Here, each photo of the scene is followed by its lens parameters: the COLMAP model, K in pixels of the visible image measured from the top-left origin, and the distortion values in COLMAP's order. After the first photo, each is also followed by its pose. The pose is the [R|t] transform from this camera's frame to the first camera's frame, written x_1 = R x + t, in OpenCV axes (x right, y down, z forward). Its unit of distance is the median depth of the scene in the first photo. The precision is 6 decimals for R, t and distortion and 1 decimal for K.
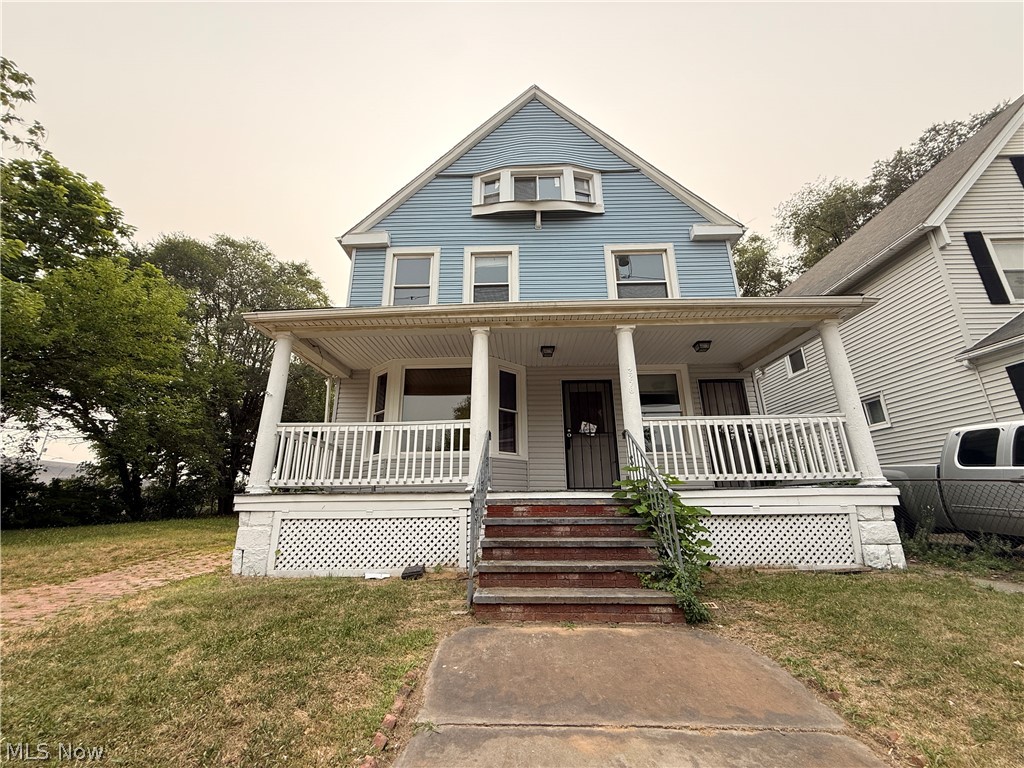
lens RADIAL K [[407.0, 0, 512.0], [0, 407.0, 384.0], [0, 0, 1]] dist [0.000930, -0.000428]
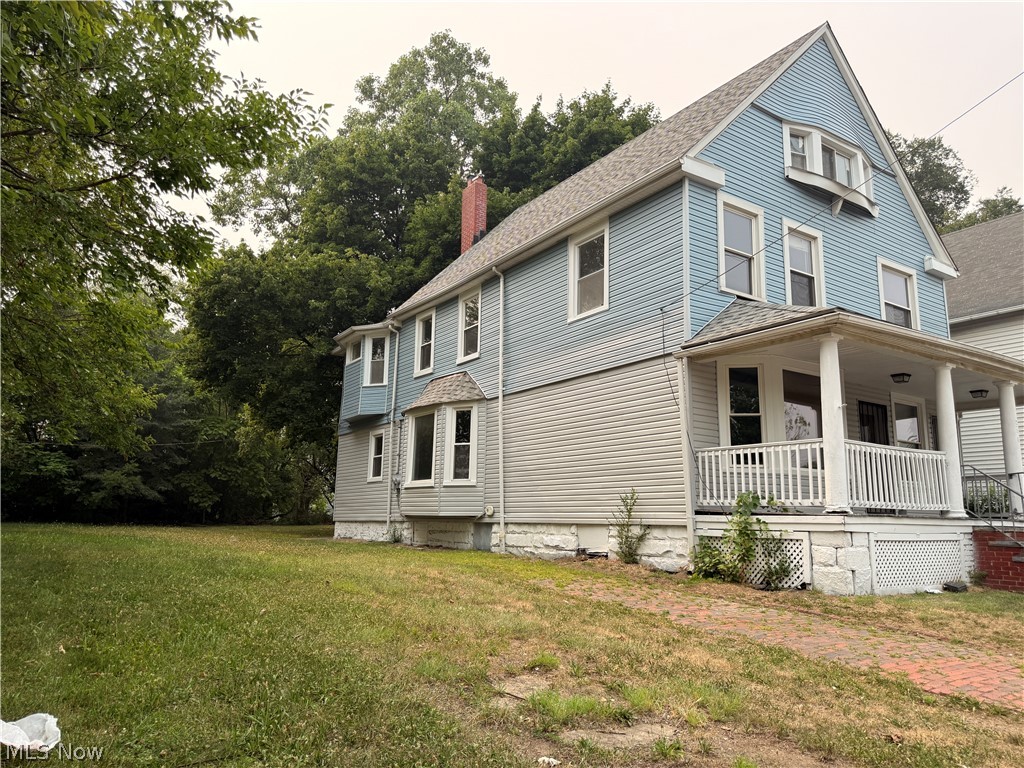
lens RADIAL K [[746.8, 0, 512.0], [0, 746.8, 384.0], [0, 0, 1]] dist [-0.006735, -0.003381]
pose [[0.812656, 0.135142, 0.566857, -1.362825], [-0.198948, 0.978635, 0.051903, 0.020389], [-0.547731, -0.154954, 0.822180, 0.018735]]
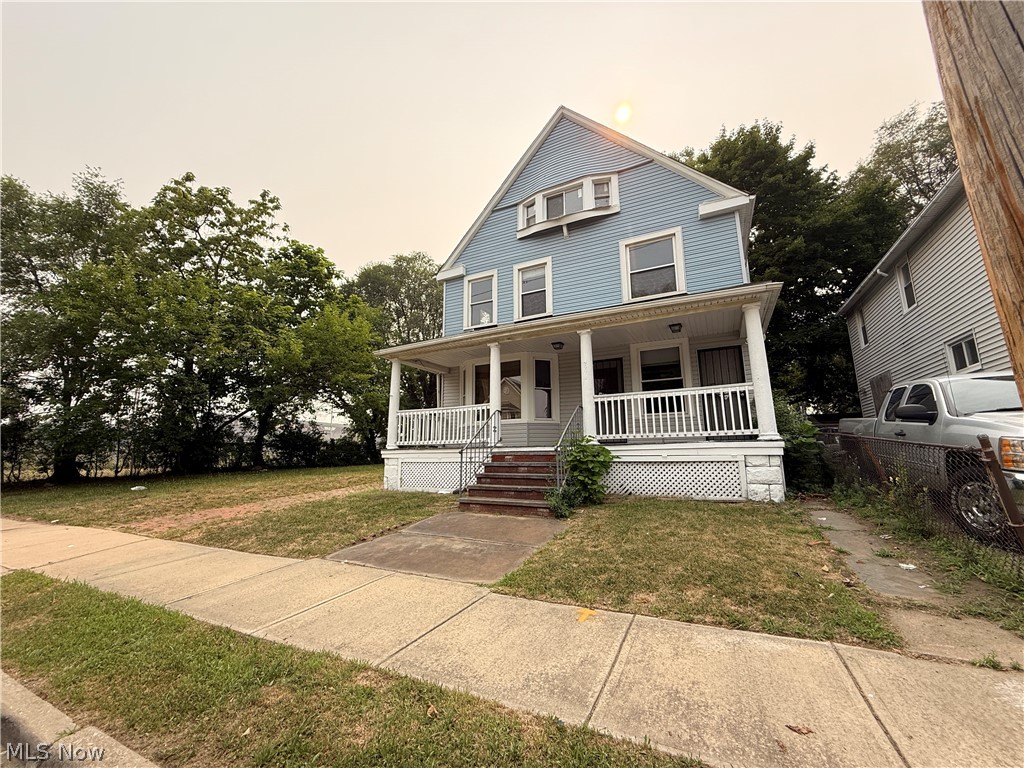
lens RADIAL K [[407.0, 0, 512.0], [0, 407.0, 384.0], [0, 0, 1]] dist [0.000930, -0.000428]
pose [[0.903568, -0.074061, -0.421994, 0.414023], [0.124493, 0.987834, 0.093197, -0.079720], [0.409958, -0.136746, 0.901795, -0.254932]]
